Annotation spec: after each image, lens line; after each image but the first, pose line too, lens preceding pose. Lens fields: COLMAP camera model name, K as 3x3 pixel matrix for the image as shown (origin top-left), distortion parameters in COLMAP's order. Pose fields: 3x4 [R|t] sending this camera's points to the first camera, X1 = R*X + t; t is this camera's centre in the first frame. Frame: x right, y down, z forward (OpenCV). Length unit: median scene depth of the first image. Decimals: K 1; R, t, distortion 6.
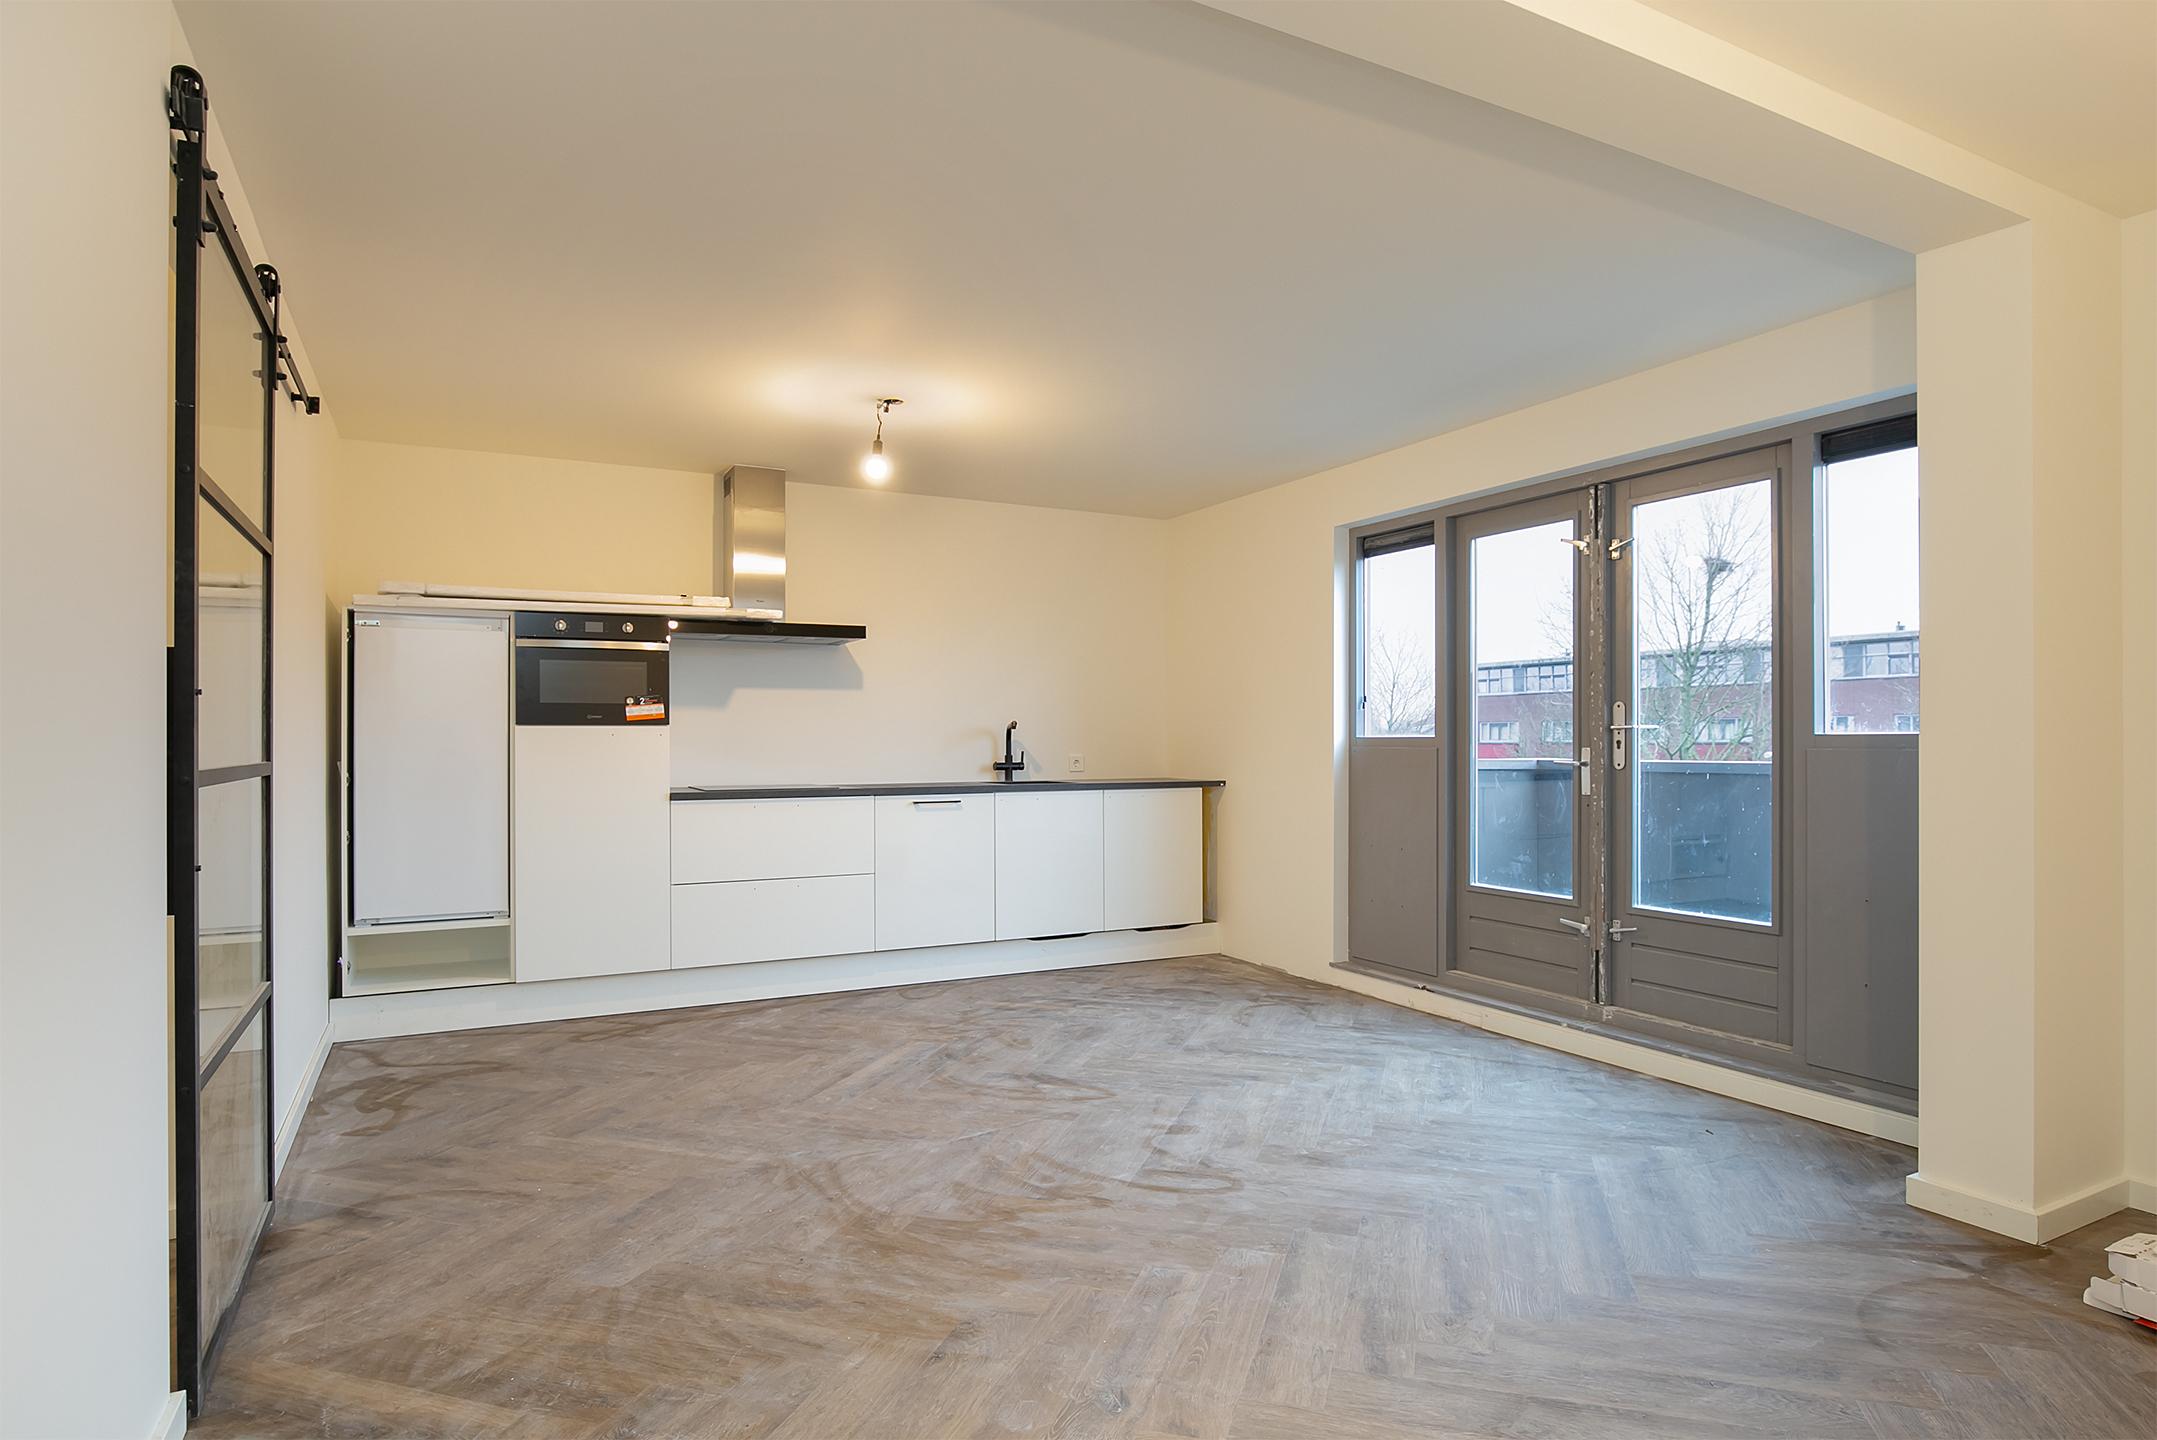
lens RADIAL K [[1197.6, 0, 1095.9], [0, 1197.6, 721.6], [0, 0, 1]] dist [-0.019155, 0.000418]
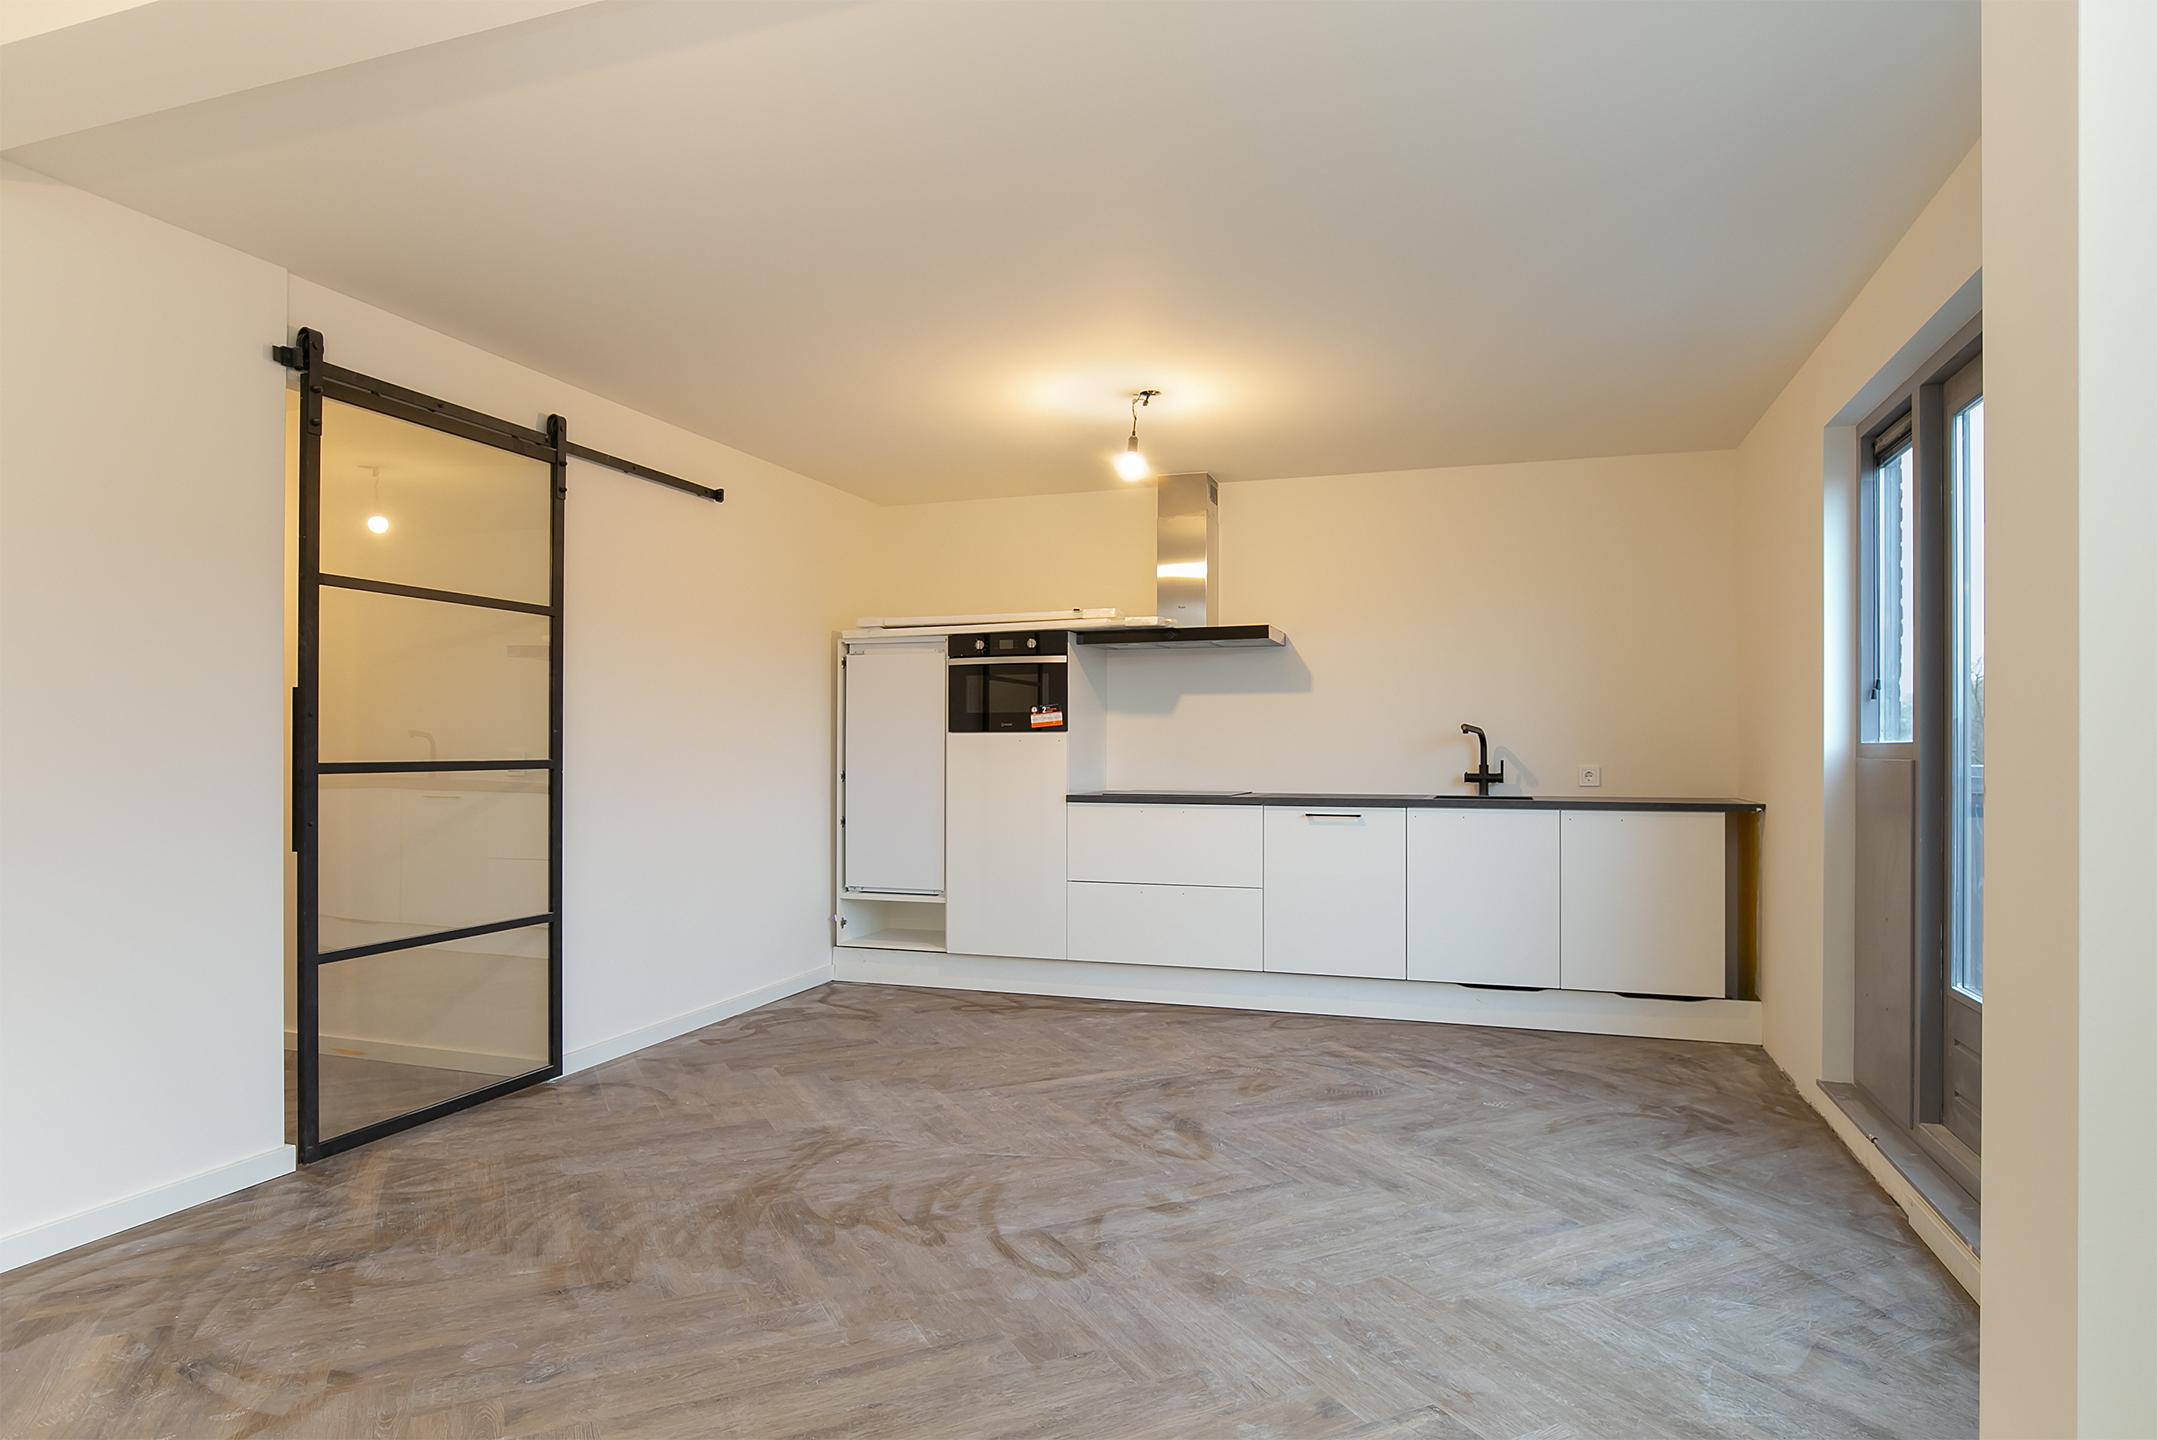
lens RADIAL K [[1245.5, 0, 1078.5], [0, 1245.5, 720.0], [0, 0, 1]] dist [-0.018165, 0.000487]
pose [[0.676438, -0.014145, -0.736364, 0.613390], [0.009179, 0.999900, -0.010774, 0.005963], [0.736442, 0.000529, 0.676500, 0.328383]]
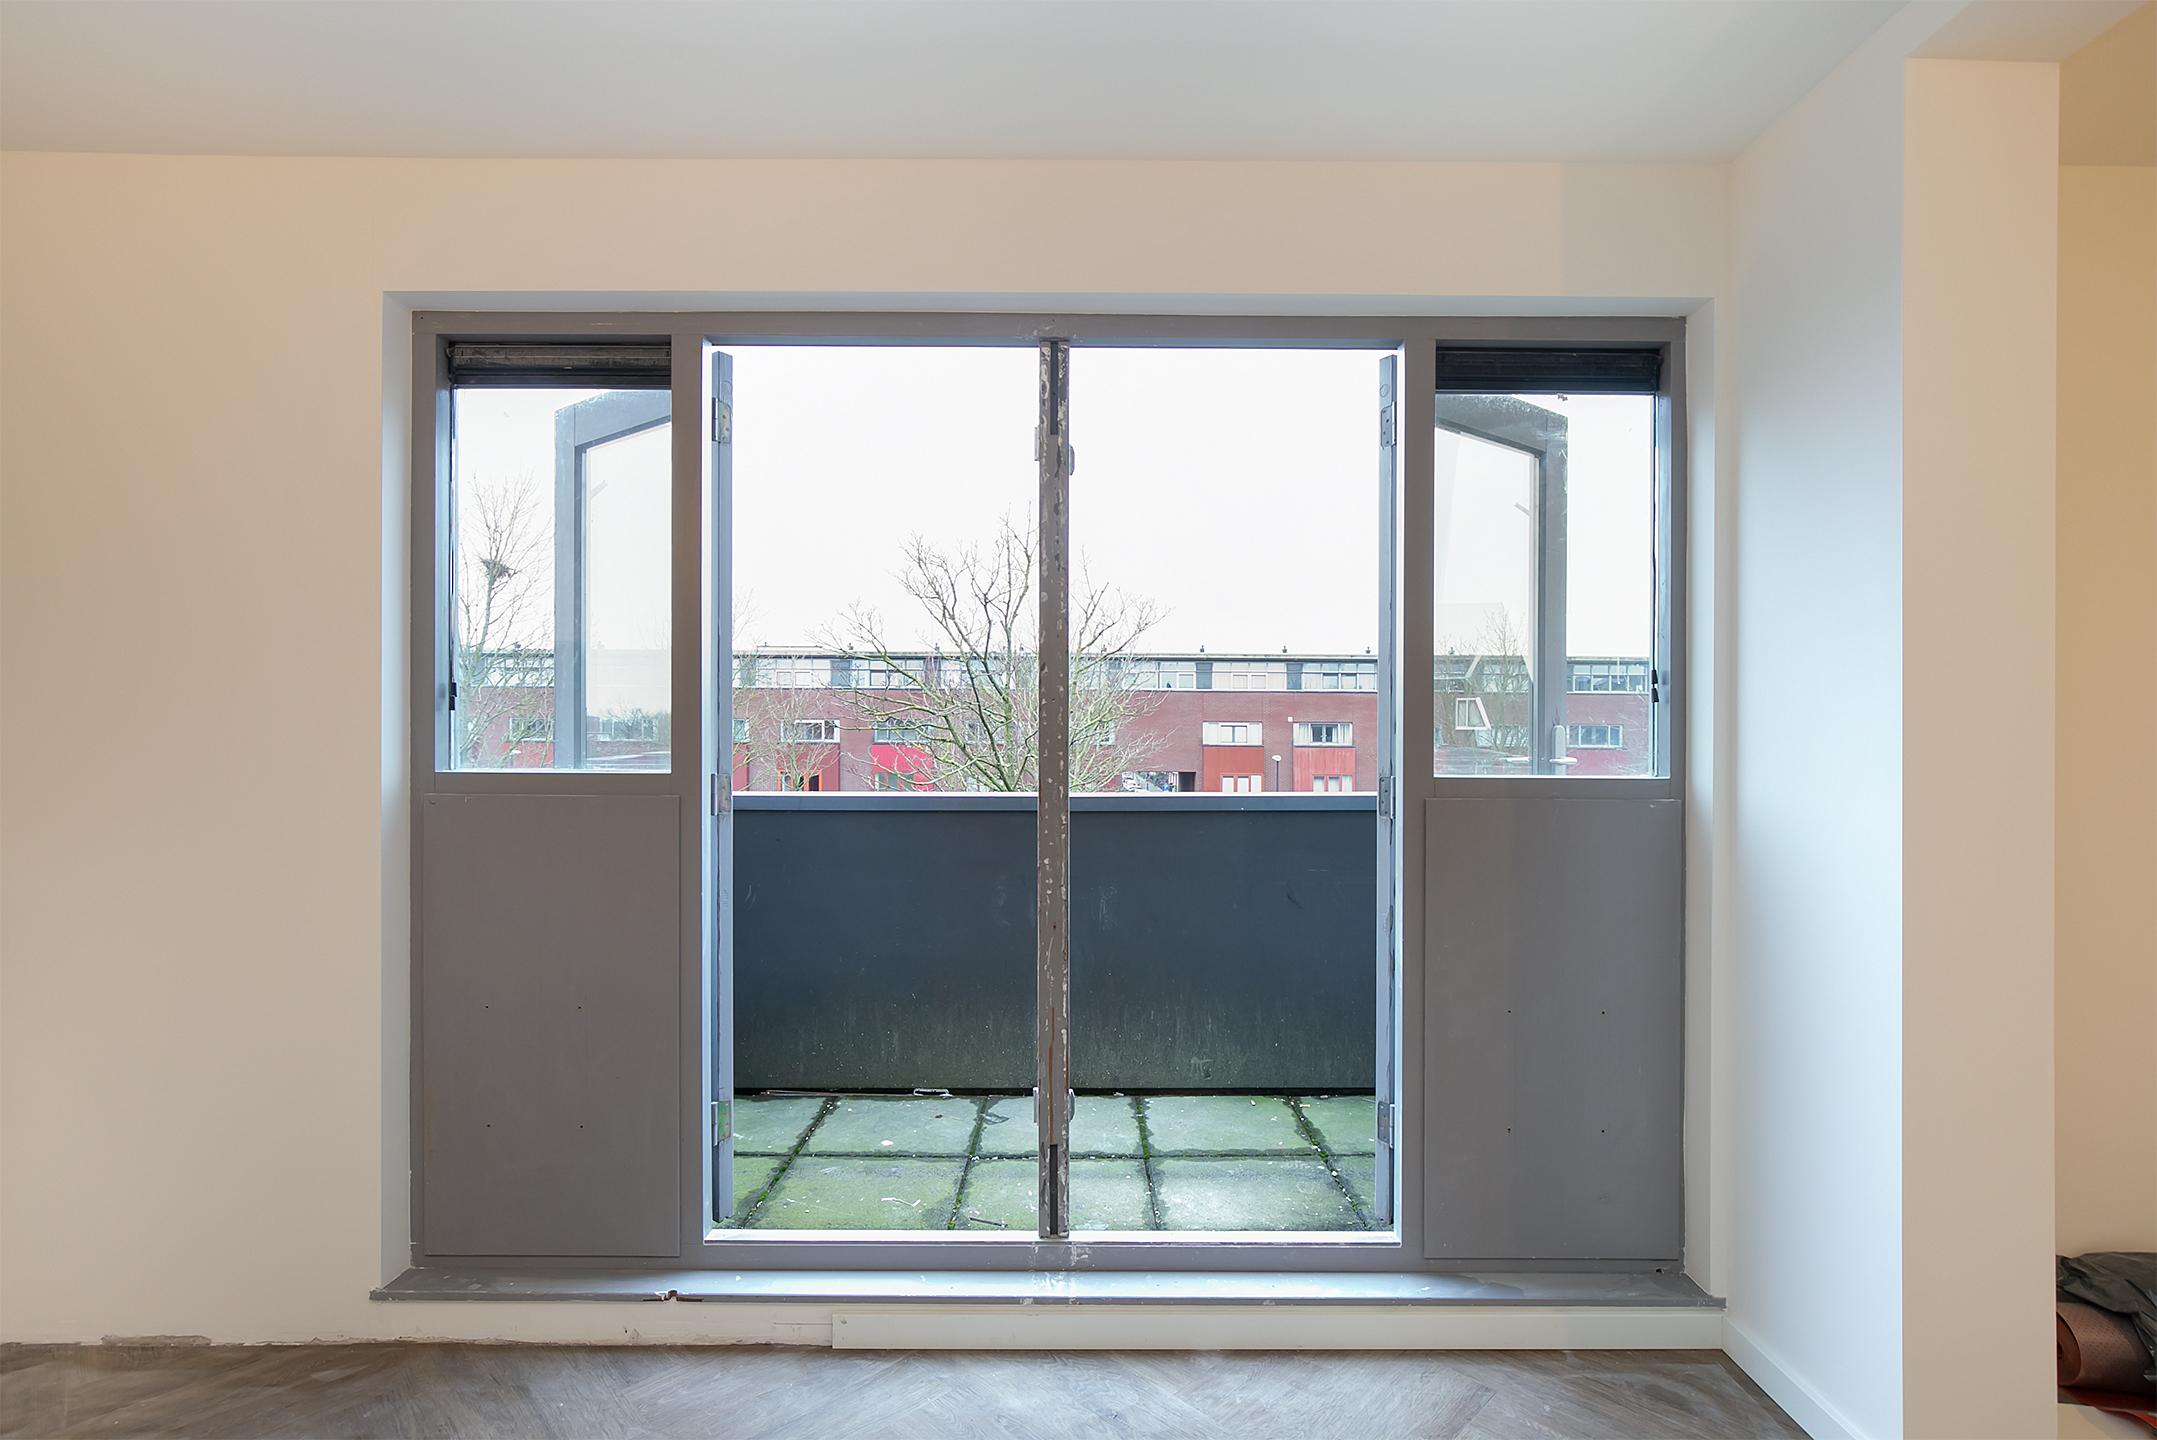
lens RADIAL K [[1012.8, 0, 1087.5], [0, 1012.8, 741.1], [0, 0, 1]] dist [-0.002512, -0.000730]
pose [[0.468915, 0.003239, 0.883237, -0.008068], [-0.020609, 0.999761, 0.007275, -0.009900], [-0.883003, -0.021614, 0.468870, 0.863094]]
